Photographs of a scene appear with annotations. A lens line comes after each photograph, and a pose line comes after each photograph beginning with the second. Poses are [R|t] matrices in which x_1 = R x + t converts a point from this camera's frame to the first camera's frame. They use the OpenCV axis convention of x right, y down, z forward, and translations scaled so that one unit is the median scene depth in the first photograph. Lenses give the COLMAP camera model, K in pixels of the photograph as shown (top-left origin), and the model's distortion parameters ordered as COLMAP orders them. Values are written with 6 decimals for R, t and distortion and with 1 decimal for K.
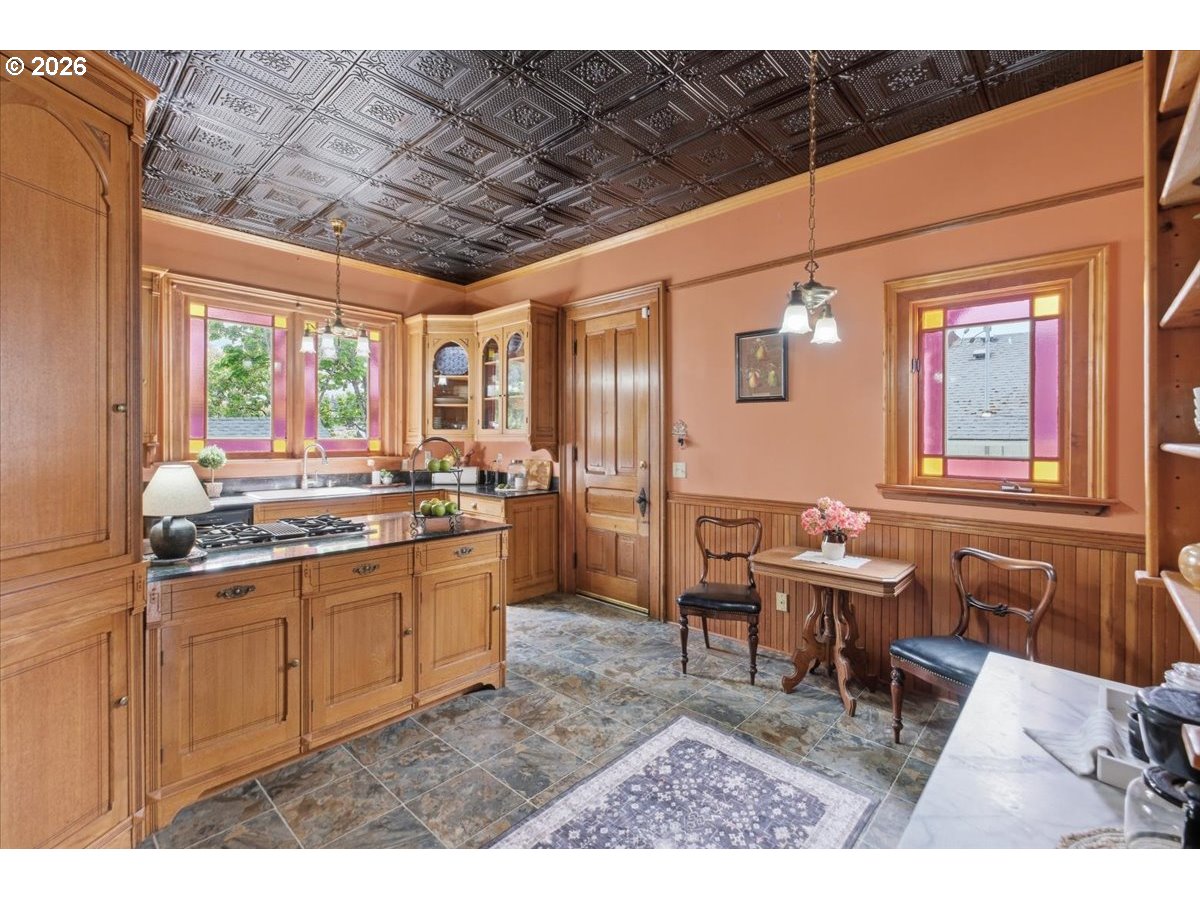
lens RADIAL K [[533.3, 0, 602.6], [0, 533.3, 437.5], [0, 0, 1]] dist [-0.000517, -0.000314]
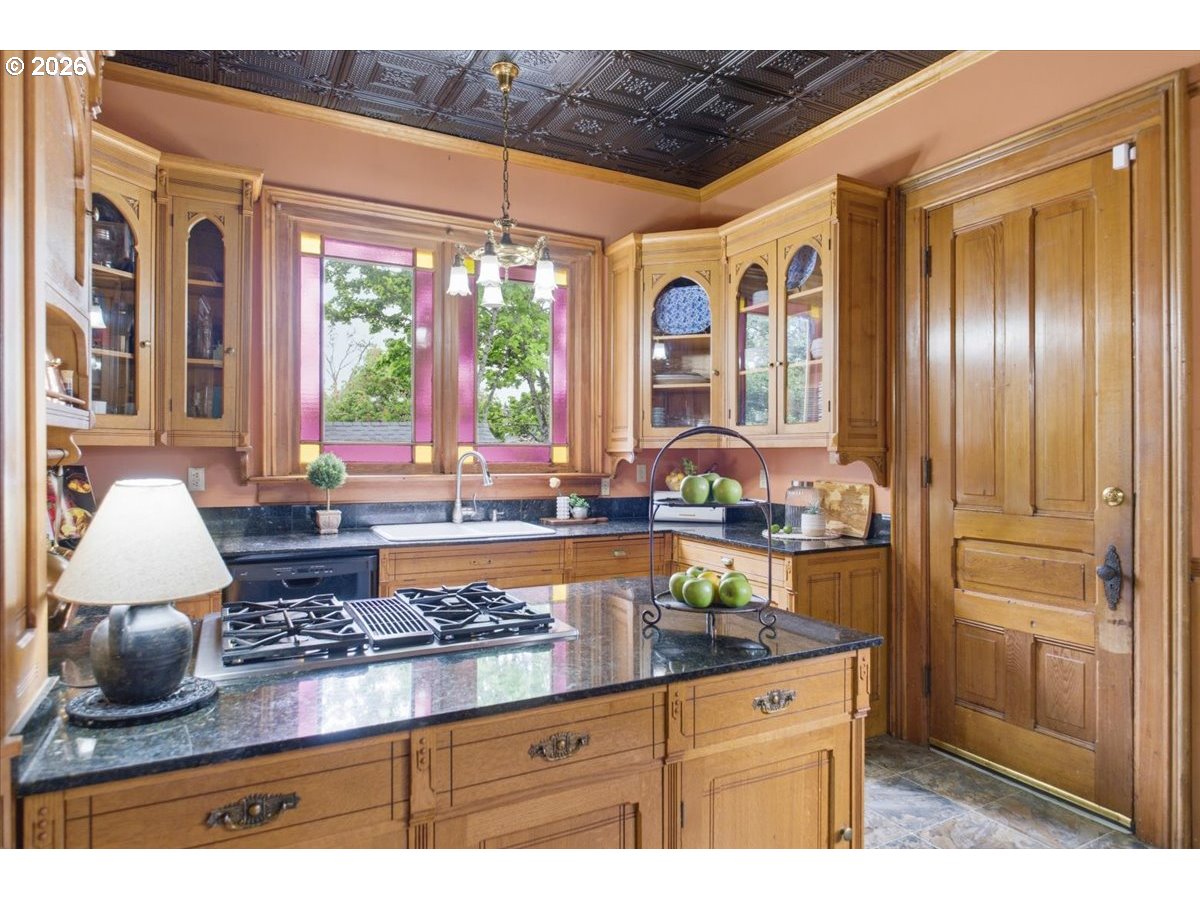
lens RADIAL K [[712.8, 0, 606.0], [0, 712.8, 451.2], [0, 0, 1]] dist [-0.003012, -0.000198]
pose [[0.946502, -0.000678, -0.322699, -0.130783], [0.000124, 0.999998, -0.001738, 0.014364], [0.322699, 0.001605, 0.946500, 0.277897]]
